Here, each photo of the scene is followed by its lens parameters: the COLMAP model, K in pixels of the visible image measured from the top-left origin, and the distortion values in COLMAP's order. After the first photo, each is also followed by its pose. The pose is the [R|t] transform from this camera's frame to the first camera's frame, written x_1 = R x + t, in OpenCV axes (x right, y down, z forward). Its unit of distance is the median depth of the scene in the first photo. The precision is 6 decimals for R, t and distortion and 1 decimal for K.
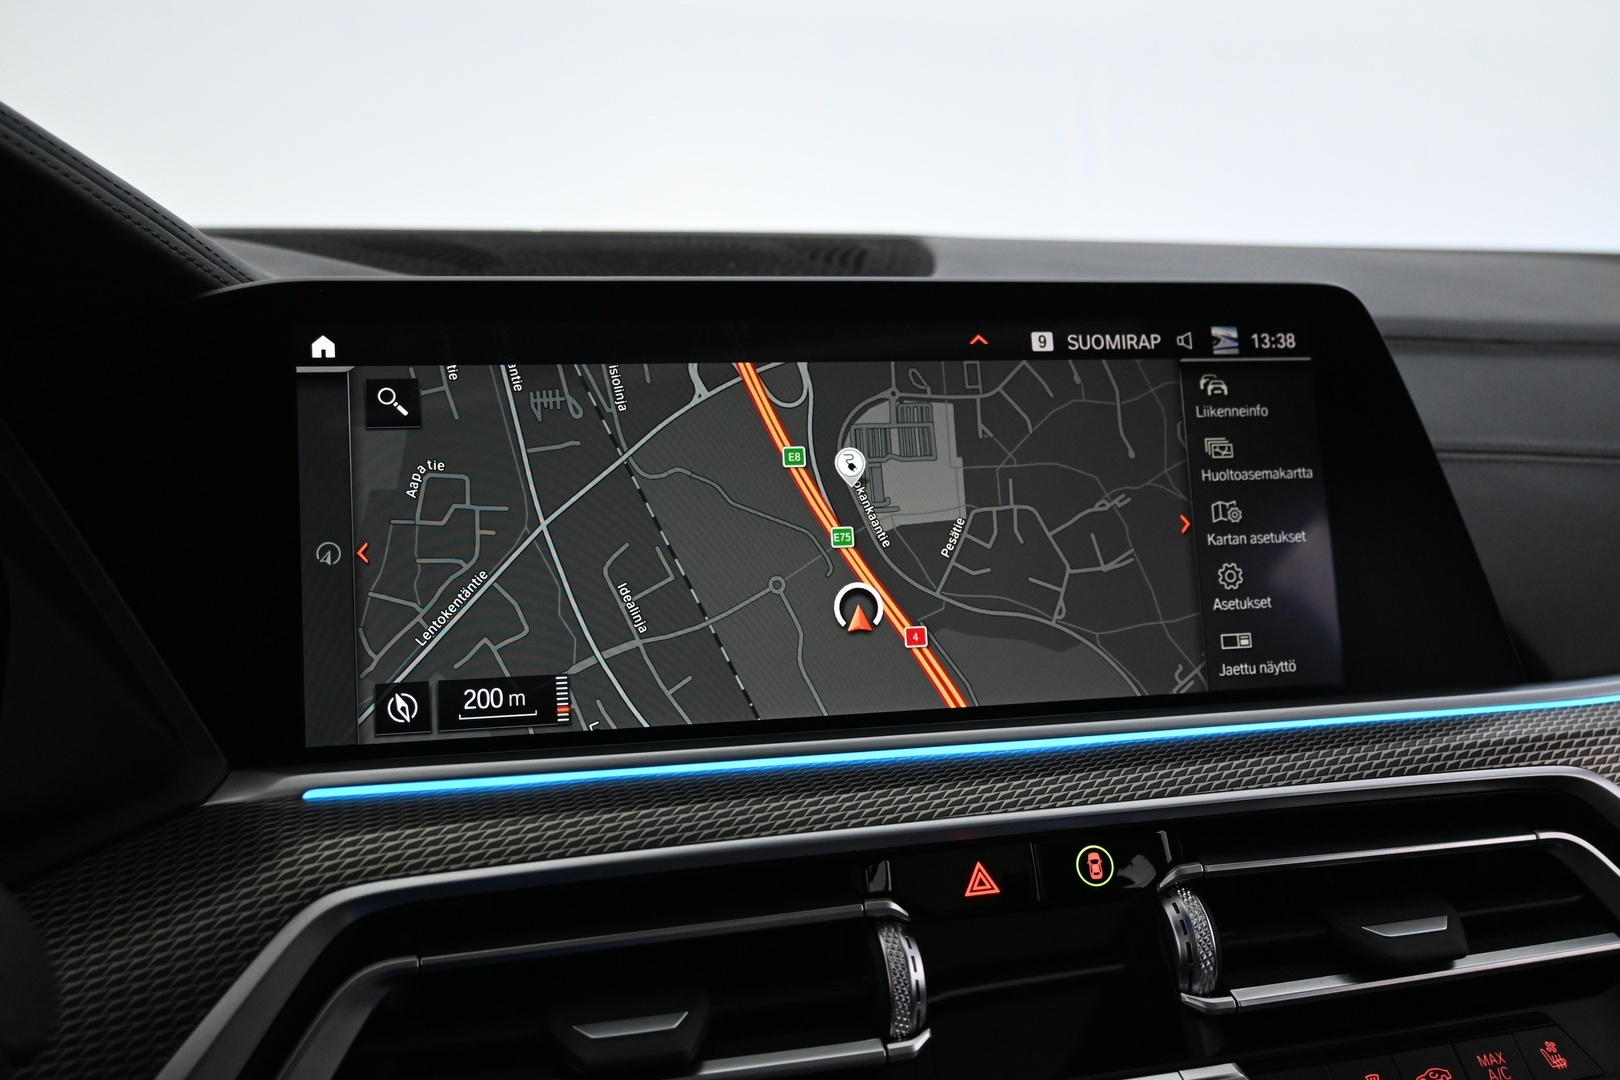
lens RADIAL K [[1555.9, 0, 814.9], [0, 1555.9, 531.0], [0, 0, 1]] dist [-0.001364, 0.000000]
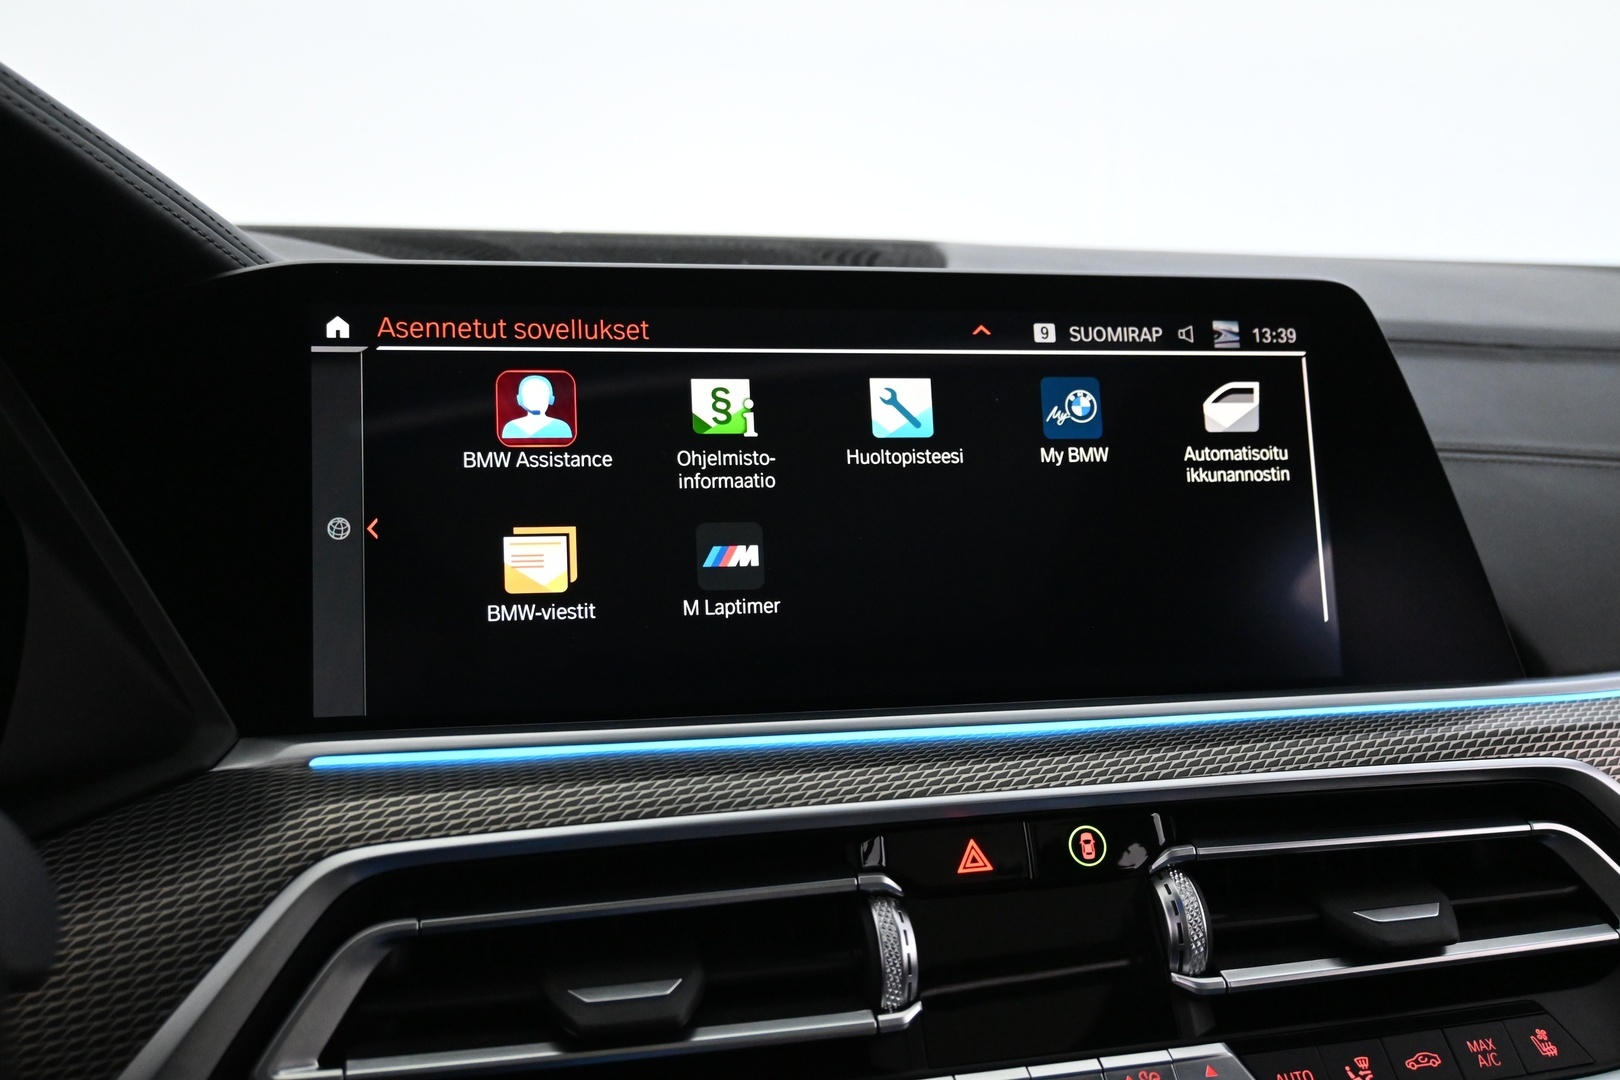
lens RADIAL K [[1555.9, 0, 815.1], [0, 1555.9, 530.1], [0, 0, 1]] dist [-0.001364, 0.000000]
pose [[0.999796, 0.012126, -0.016175, 0.015907], [-0.012346, 0.999832, -0.013521, 0.024483], [0.016009, 0.013718, 0.999778, -0.016394]]
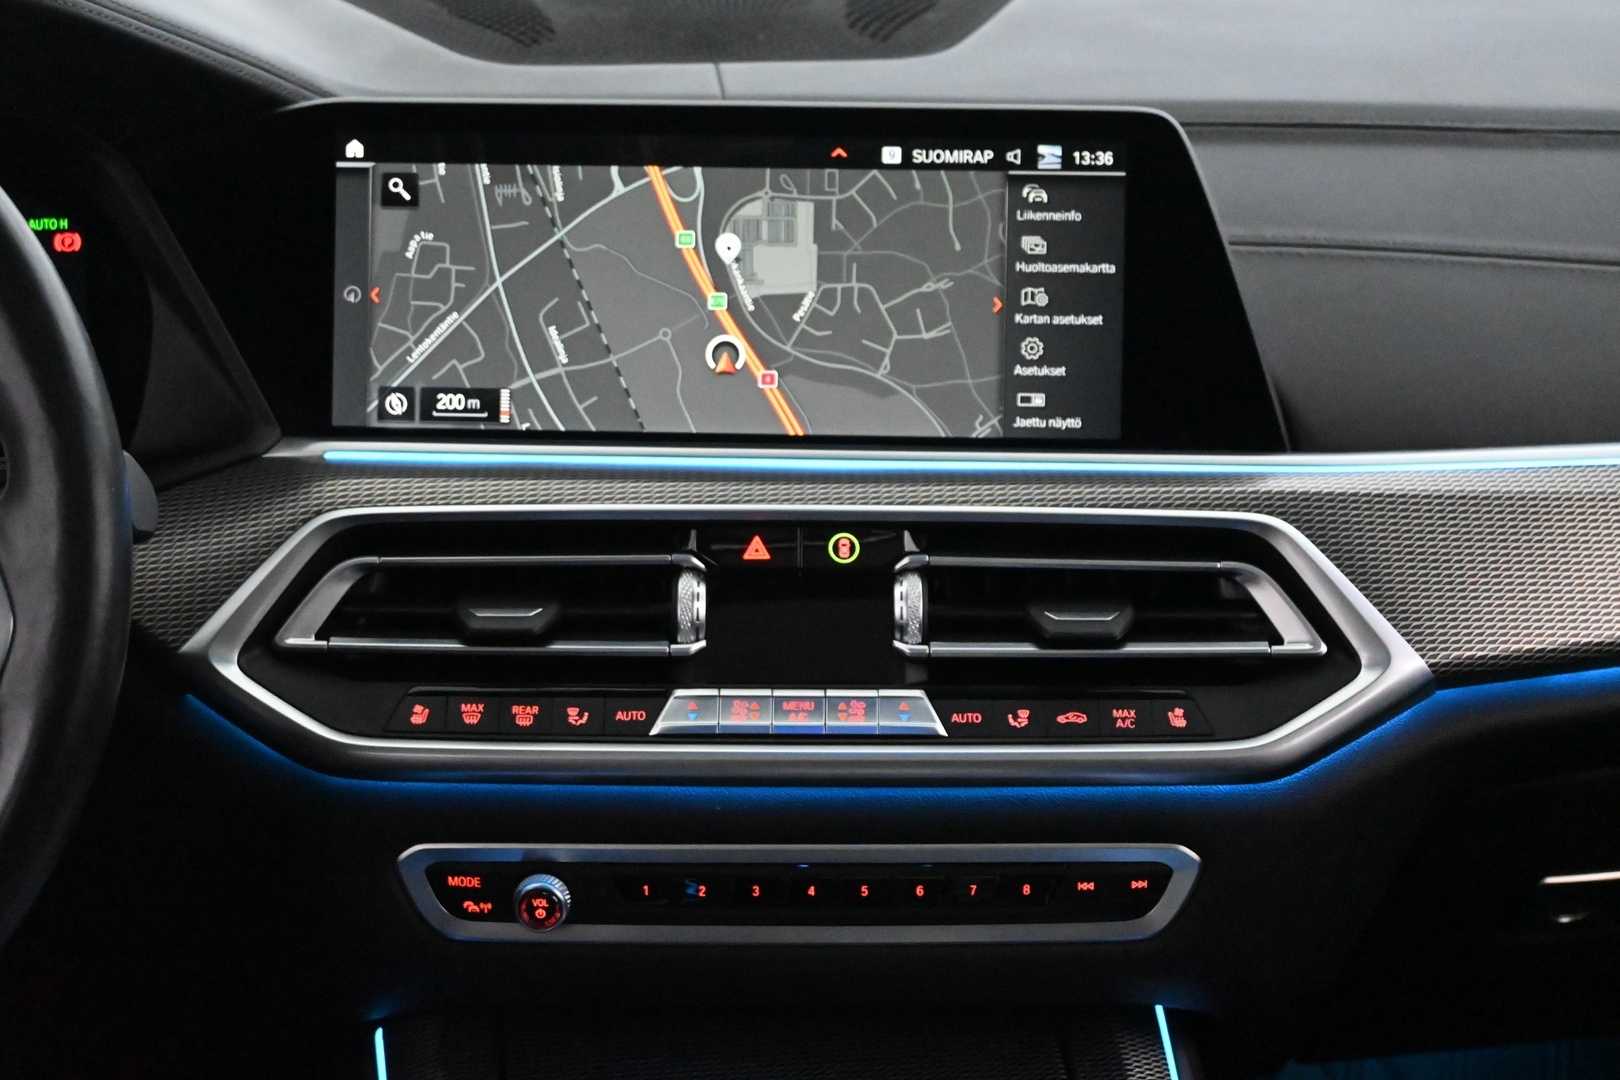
lens RADIAL K [[2838.7, 0, 807.4], [0, 2838.7, 548.0], [0, 0, 1]] dist [0.006681, 0.000000]
pose [[0.961704, 0.080502, -0.262001, 0.780814], [-0.047105, 0.990217, 0.131348, -0.115067], [0.270012, -0.113976, 0.956087, -1.394765]]
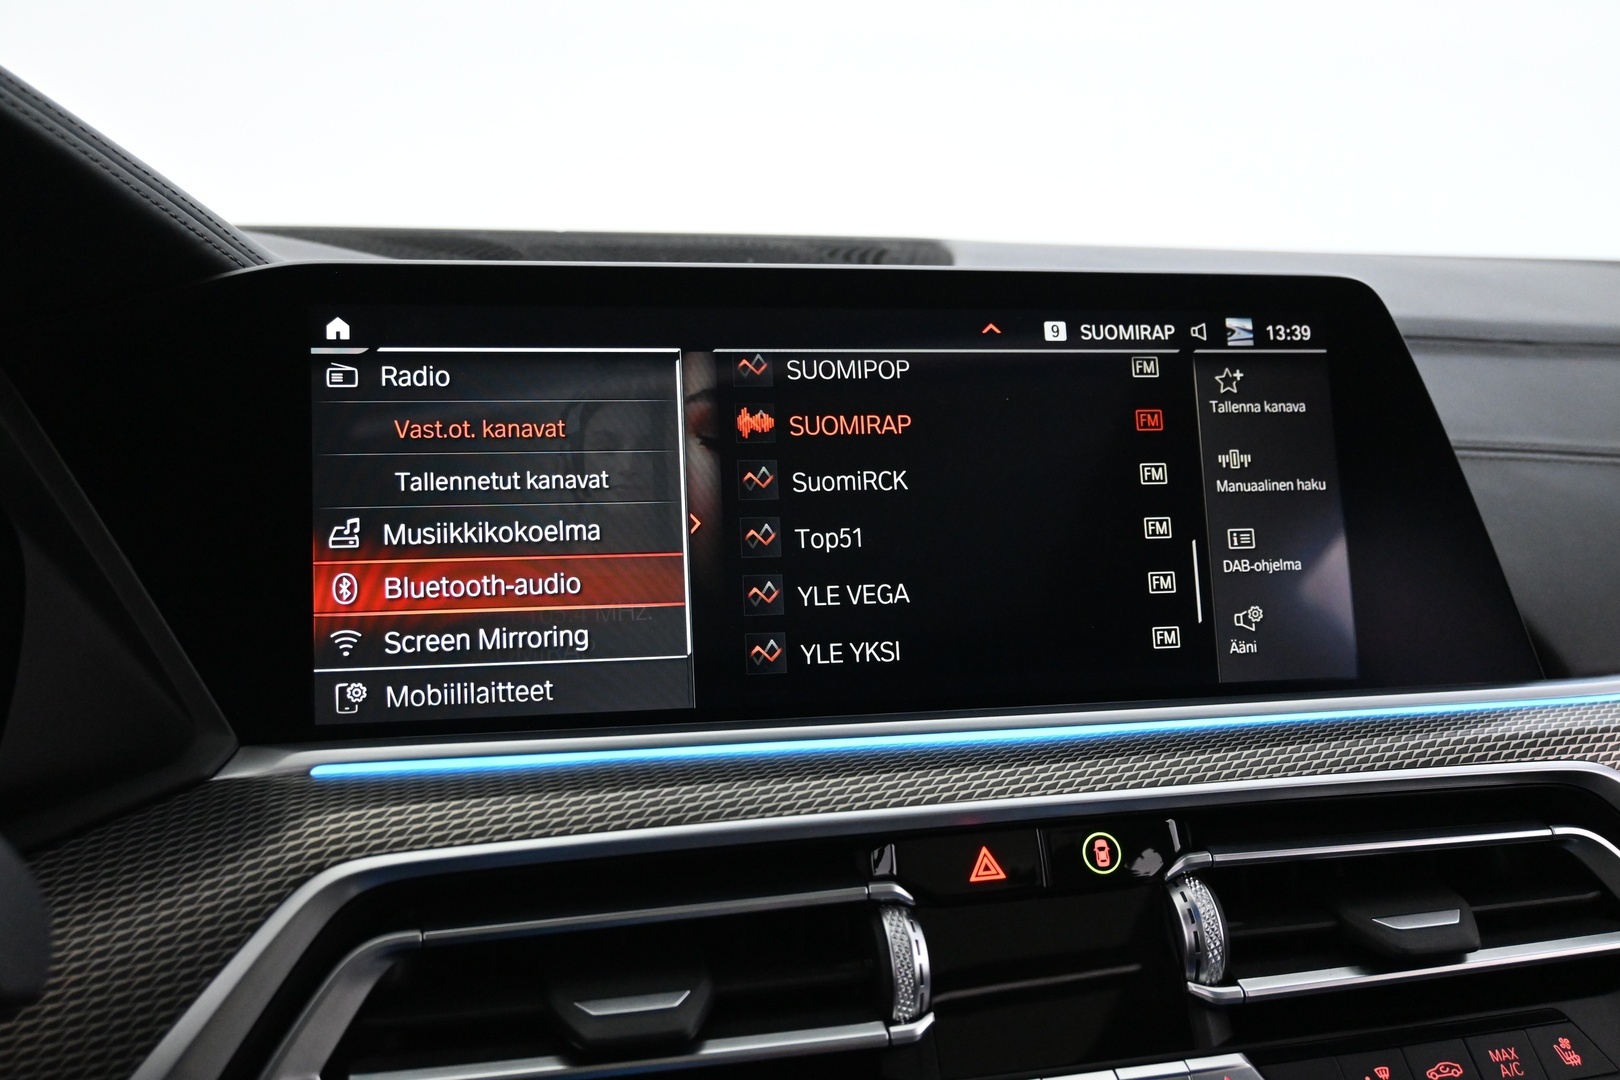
lens RADIAL K [[1555.9, 0, 815.3], [0, 1555.9, 529.7], [0, 0, 1]] dist [-0.001364, 0.000000]
pose [[0.999776, 0.008360, -0.019469, 0.013757], [-0.008604, 0.999885, -0.012516, 0.021449], [0.019362, 0.012680, 0.999732, -0.000515]]
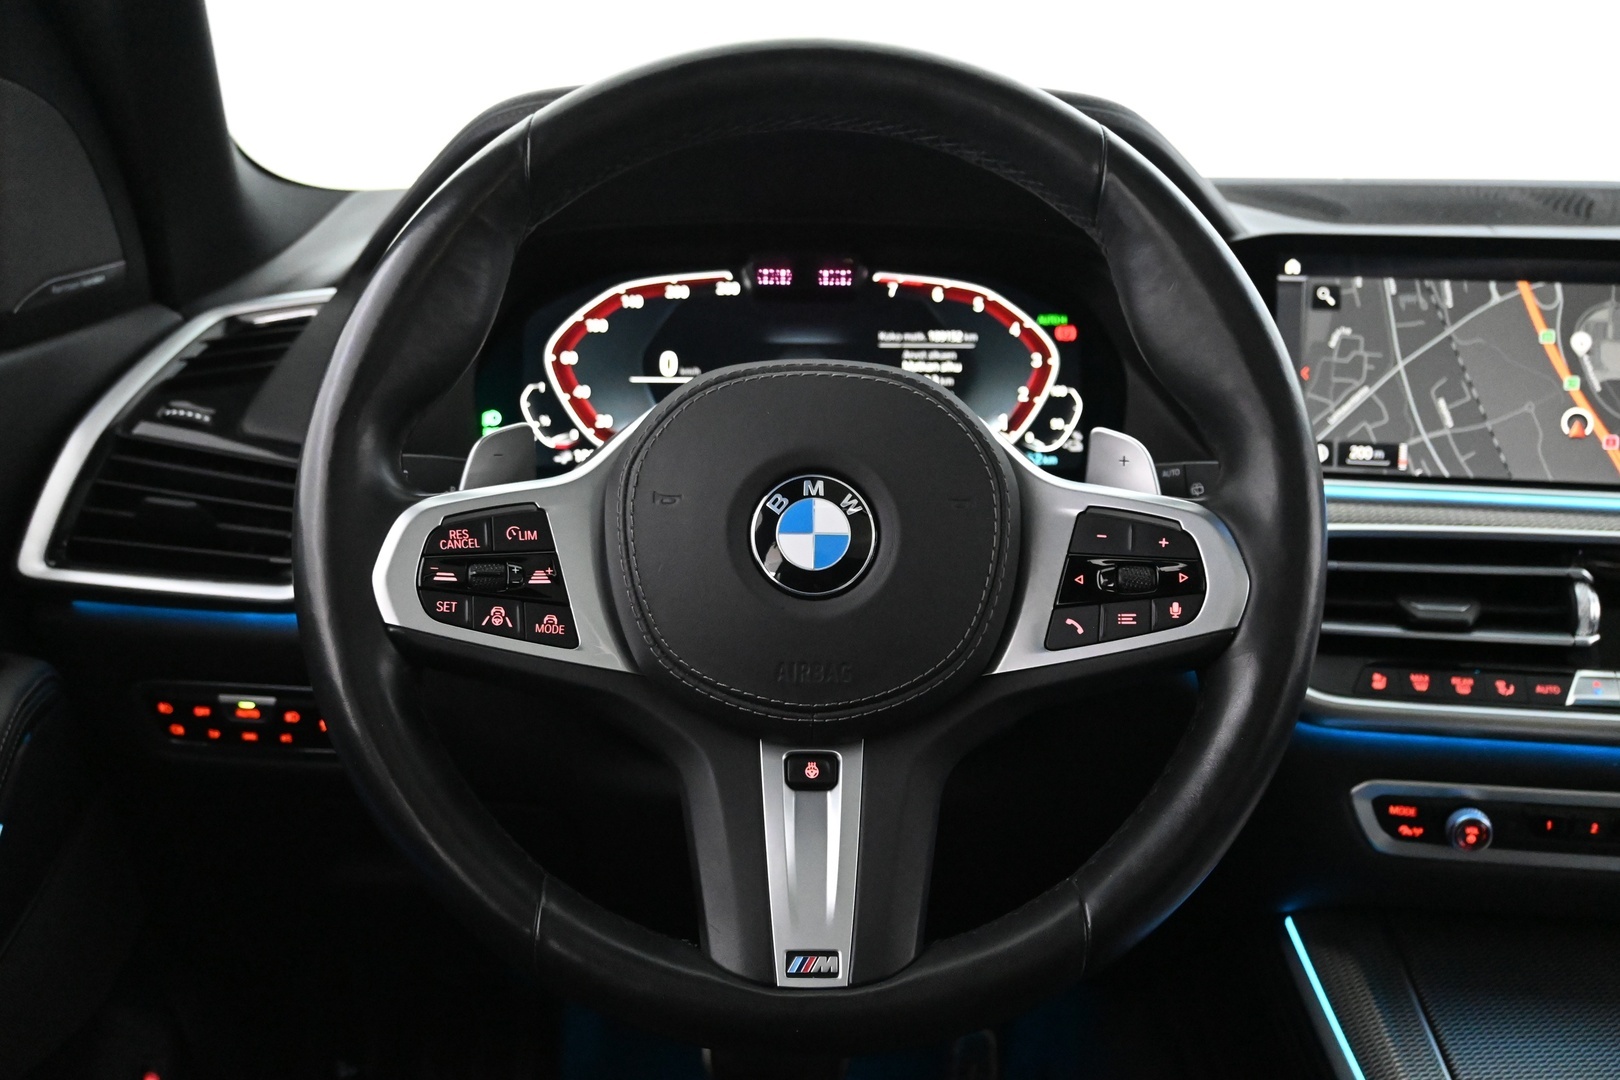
lens RADIAL K [[1555.9, 0, 816.3], [0, 1555.9, 534.3], [0, 0, 1]] dist [-0.001364, 0.000000]
pose [[0.921707, 0.099745, -0.374843, -0.099584], [-0.072038, 0.993578, 0.087255, 0.086737], [0.381139, -0.053421, 0.922973, -1.033233]]
